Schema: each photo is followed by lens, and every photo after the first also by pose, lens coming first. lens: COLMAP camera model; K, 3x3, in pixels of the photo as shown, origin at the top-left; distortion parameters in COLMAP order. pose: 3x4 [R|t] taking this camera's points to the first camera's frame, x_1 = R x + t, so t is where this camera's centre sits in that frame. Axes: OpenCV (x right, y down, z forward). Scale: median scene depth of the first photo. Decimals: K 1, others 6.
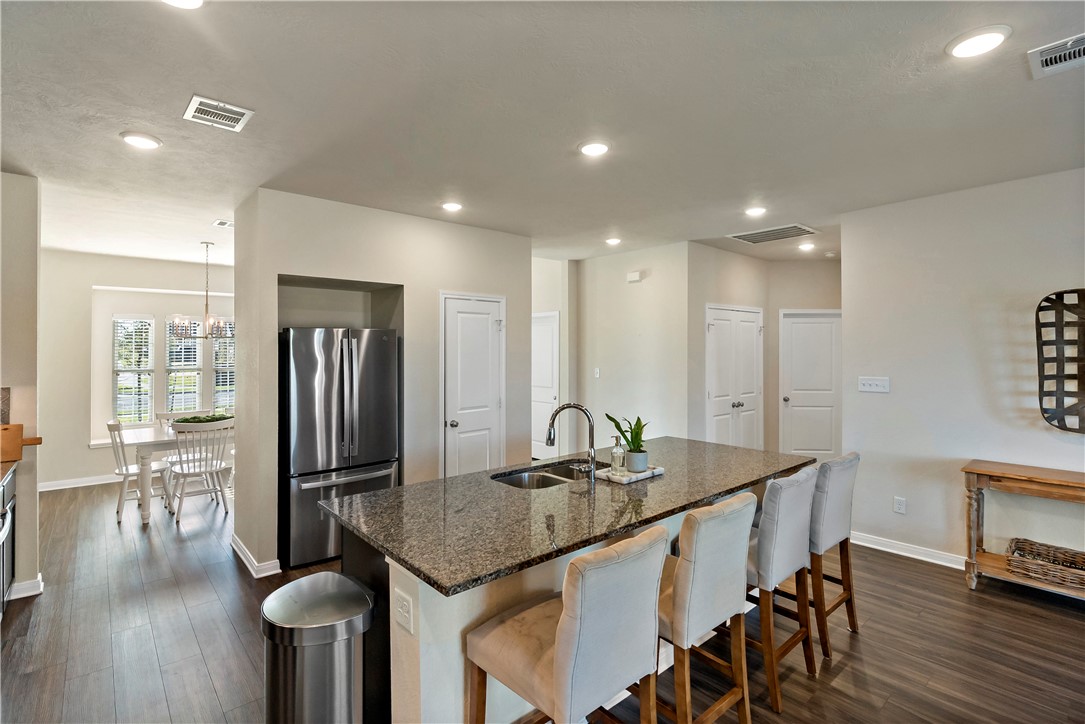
lens RADIAL K [[510.2, 0, 536.9], [0, 510.2, 344.6], [0, 0, 1]] dist [-0.000370, 0.000074]
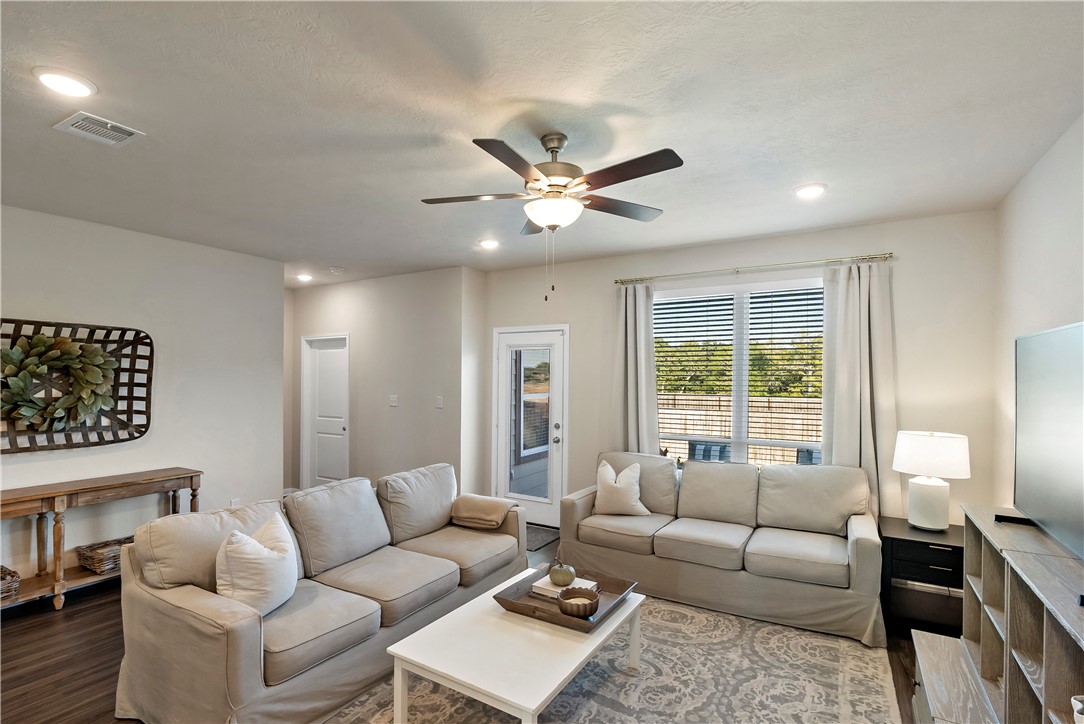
lens RADIAL K [[516.8, 0, 539.5], [0, 516.8, 380.6], [0, 0, 1]] dist [0.000873, -0.000029]
pose [[-0.320698, -0.004800, 0.947169, -0.206791], [-0.011708, 0.999931, 0.001103, 0.004122], [-0.947109, -0.010735, -0.320732, 0.182244]]
